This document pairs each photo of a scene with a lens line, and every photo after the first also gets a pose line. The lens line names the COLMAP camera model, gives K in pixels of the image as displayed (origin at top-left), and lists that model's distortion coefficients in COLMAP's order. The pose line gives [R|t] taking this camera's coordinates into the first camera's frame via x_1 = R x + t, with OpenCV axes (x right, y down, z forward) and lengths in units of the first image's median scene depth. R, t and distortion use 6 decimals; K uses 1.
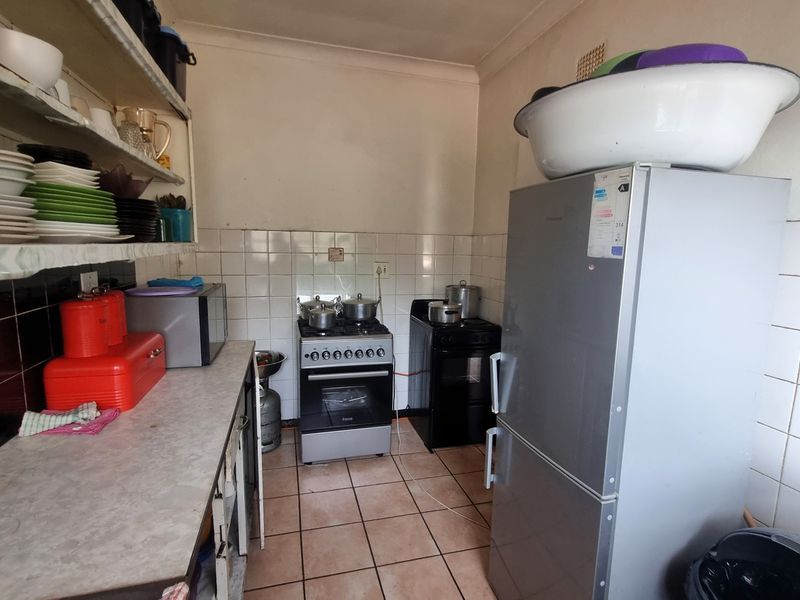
lens RADIAL K [[421.2, 0, 400.4], [0, 421.2, 302.2], [0, 0, 1]] dist [-0.000311, -0.000399]
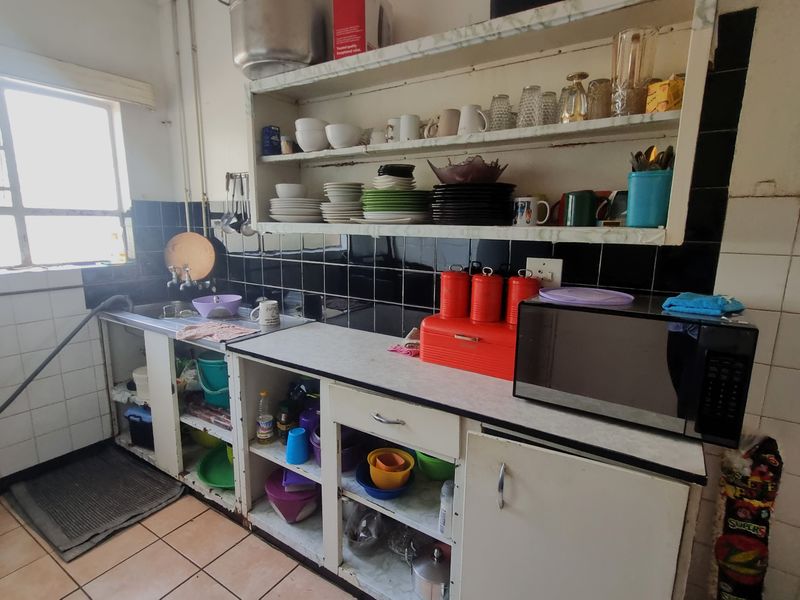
lens RADIAL K [[421.2, 0, 399.3], [0, 421.2, 300.7], [0, 0, 1]] dist [-0.000311, -0.000399]
pose [[-0.742118, 0.098257, -0.663028, 0.205779], [-0.117156, 0.954954, 0.272650, -0.233105], [0.659951, 0.280016, -0.697177, 1.655852]]
